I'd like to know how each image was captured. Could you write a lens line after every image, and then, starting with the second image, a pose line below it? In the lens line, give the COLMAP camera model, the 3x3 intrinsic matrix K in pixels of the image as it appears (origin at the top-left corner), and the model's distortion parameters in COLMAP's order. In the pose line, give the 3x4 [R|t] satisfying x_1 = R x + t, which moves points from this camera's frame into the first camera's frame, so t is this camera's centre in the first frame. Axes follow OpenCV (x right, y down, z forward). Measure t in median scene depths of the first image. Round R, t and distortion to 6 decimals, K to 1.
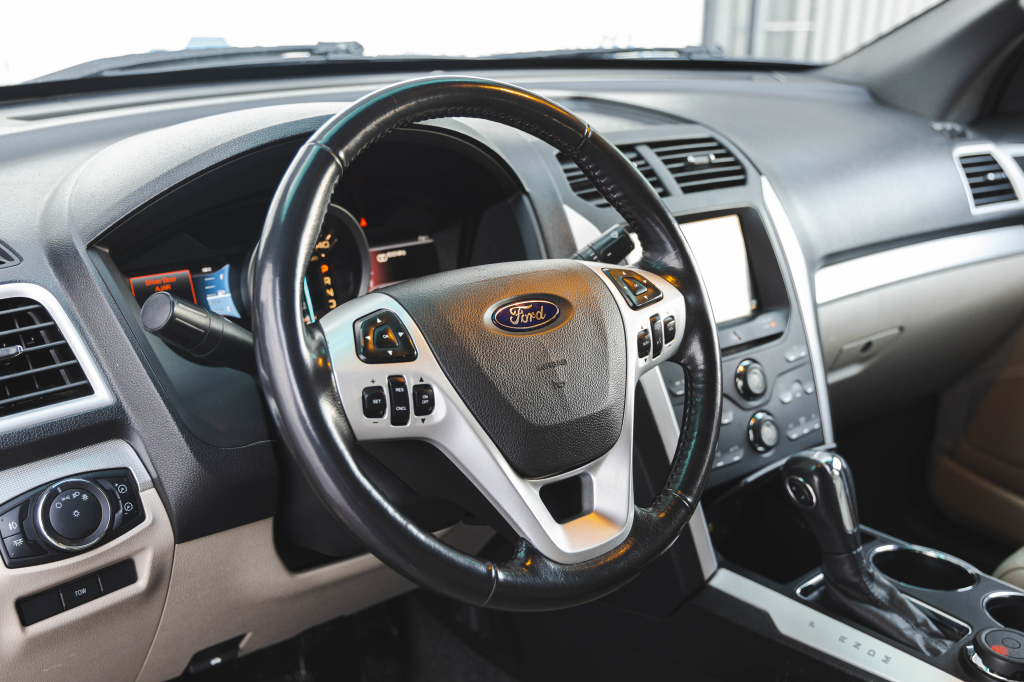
lens RADIAL K [[1033.0, 0, 546.9], [0, 1033.0, 340.1], [0, 0, 1]] dist [-0.003568, -0.012671]
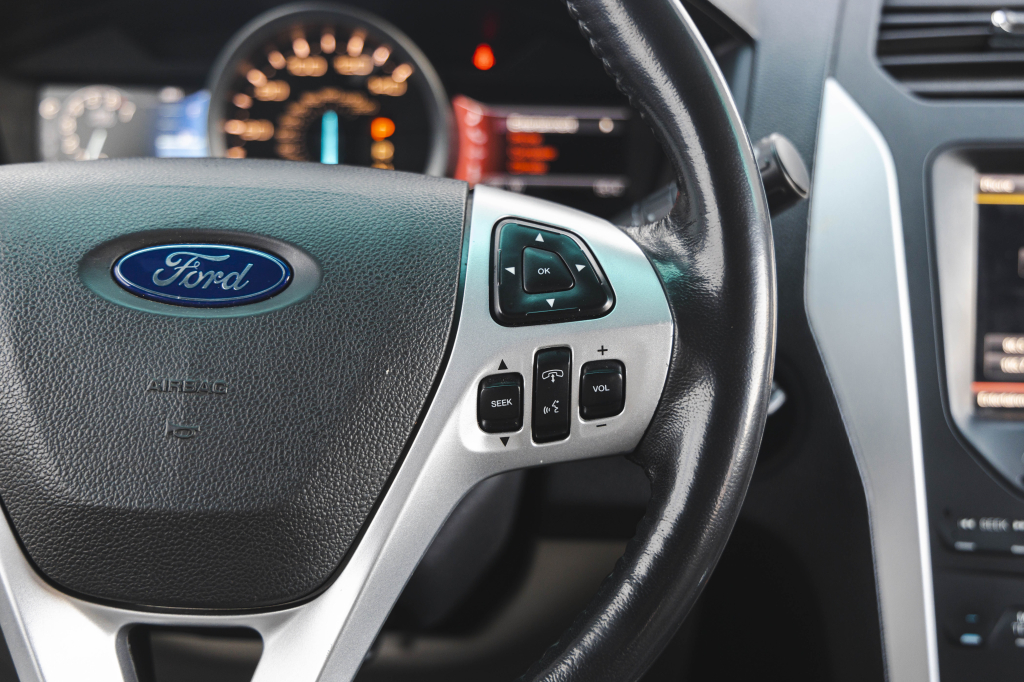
lens RADIAL K [[1600.0, 0, 528.0], [0, 1600.0, 344.0], [0, 0, 1]] dist [0.018567, -0.063537]
pose [[0.747780, 0.247415, -0.616125, 0.434807], [-0.207704, 0.968570, 0.136859, -0.097552], [0.630622, 0.025632, 0.775667, 0.404691]]
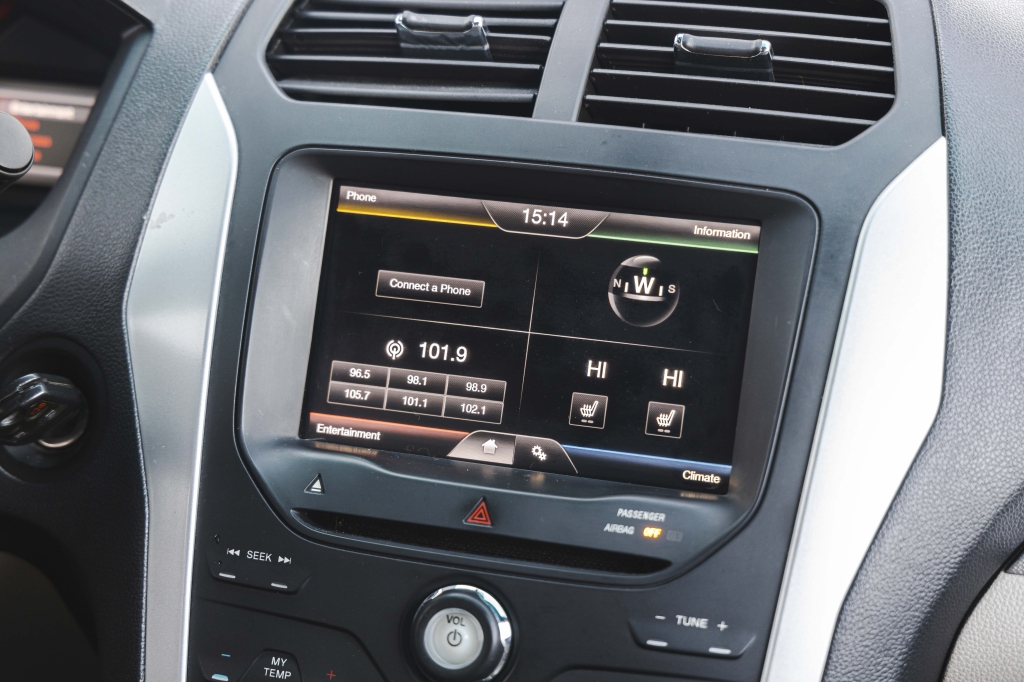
lens RADIAL K [[2107.1, 0, 512.0], [0, 2107.1, 341.0], [0, 0, 1]] dist [0.015346, -0.011564]
pose [[0.557469, 0.267488, -0.785925, 0.909241], [-0.271829, 0.953299, 0.131641, -0.195924], [0.784434, 0.140251, 0.604146, 0.653274]]
